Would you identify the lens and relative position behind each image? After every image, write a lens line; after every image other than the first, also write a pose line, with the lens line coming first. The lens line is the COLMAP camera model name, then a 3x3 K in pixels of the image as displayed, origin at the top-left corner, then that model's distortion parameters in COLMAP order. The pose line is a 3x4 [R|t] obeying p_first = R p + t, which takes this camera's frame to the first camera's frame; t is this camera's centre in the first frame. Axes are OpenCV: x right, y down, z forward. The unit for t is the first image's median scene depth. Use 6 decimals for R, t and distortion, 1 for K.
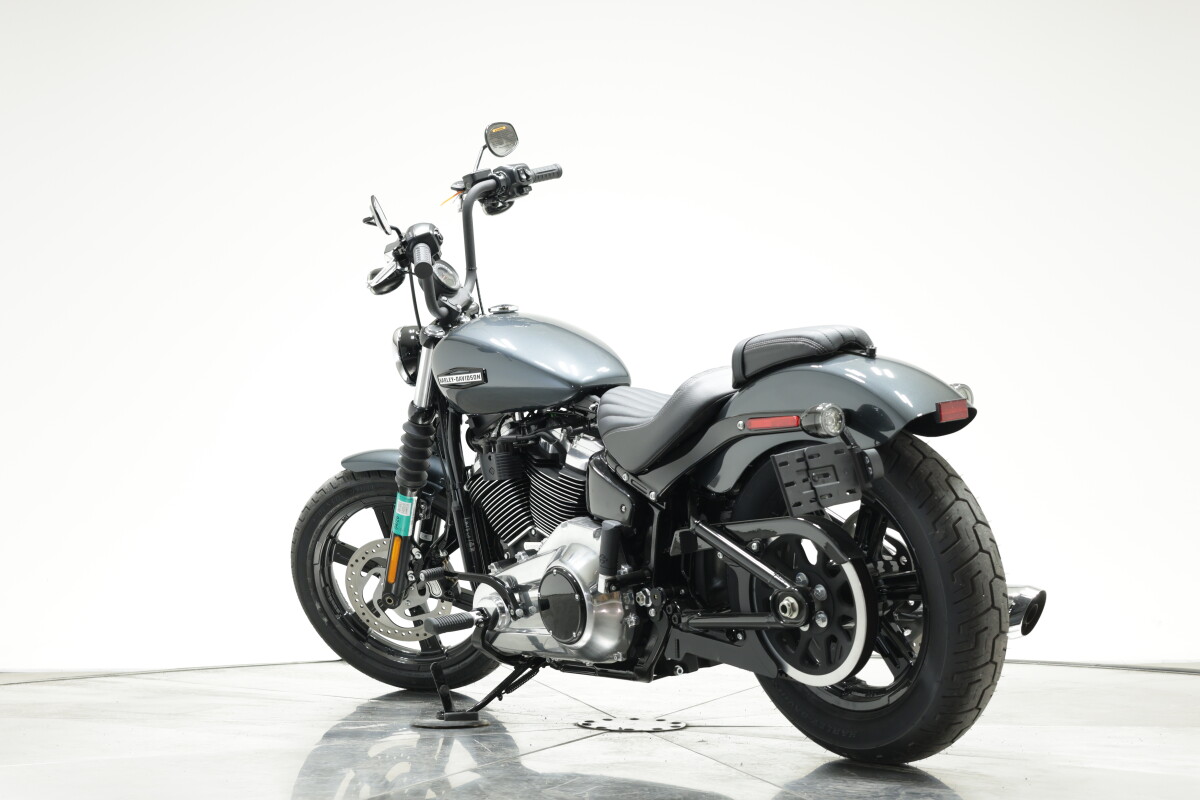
lens RADIAL K [[1630.4, 0, 601.4], [0, 1630.4, 397.8], [0, 0, 1]] dist [-0.028750, 0.000000]
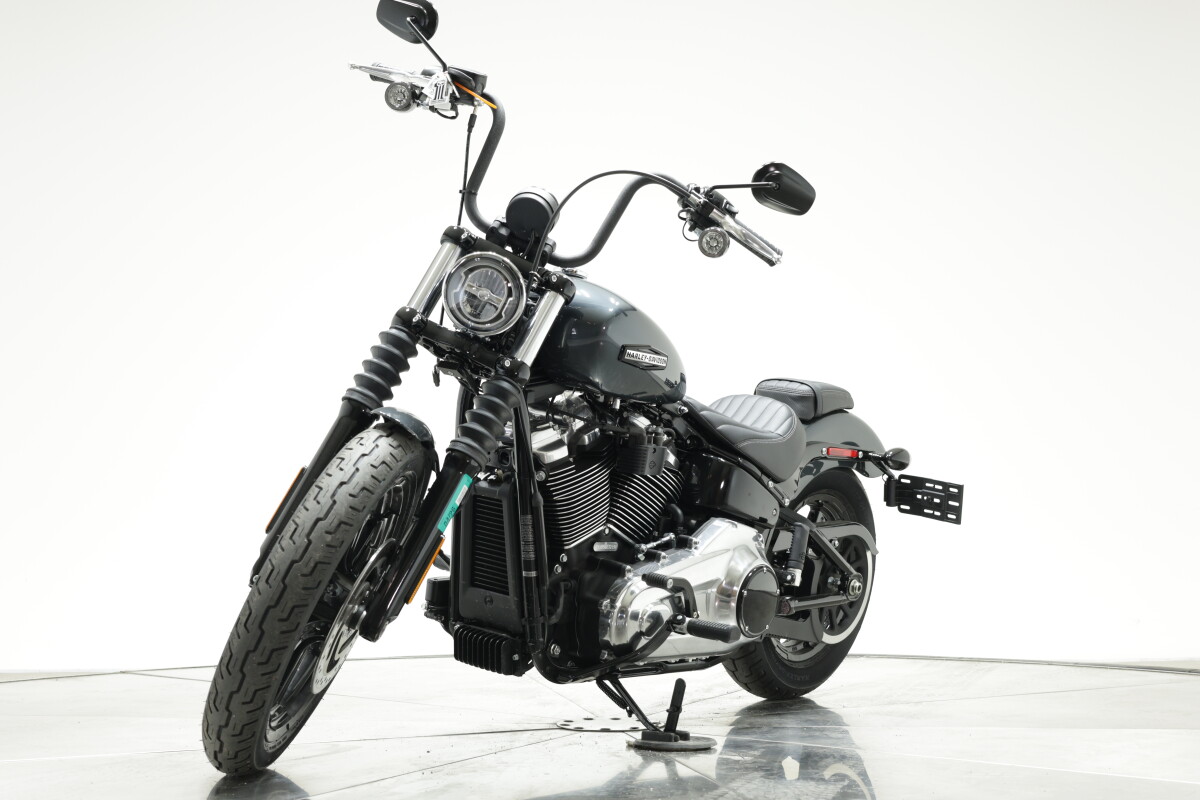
lens RADIAL K [[1630.4, 0, 602.7], [0, 1630.4, 401.9], [0, 0, 1]] dist [-0.028750, 0.000000]
pose [[-0.267158, 0.076146, 0.960640, -0.929380], [-0.085745, 0.991041, -0.102401, 0.104816], [-0.959830, -0.109727, -0.258235, 1.252576]]
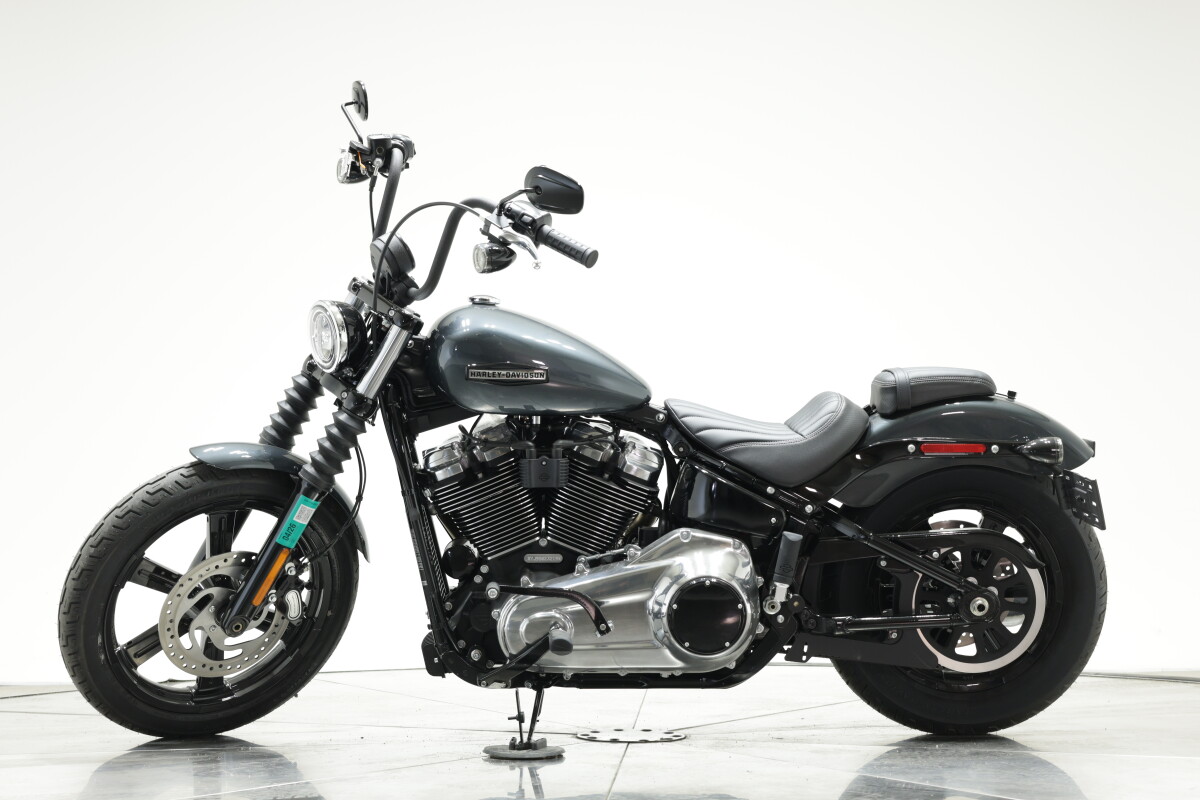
lens RADIAL K [[1630.4, 0, 603.1], [0, 1630.4, 403.9], [0, 0, 1]] dist [-0.028750, 0.000000]
pose [[0.571842, 0.072710, 0.817135, -0.801310], [-0.066048, 0.996912, -0.042485, 0.040043], [-0.817701, -0.029675, 0.574878, 0.434845]]
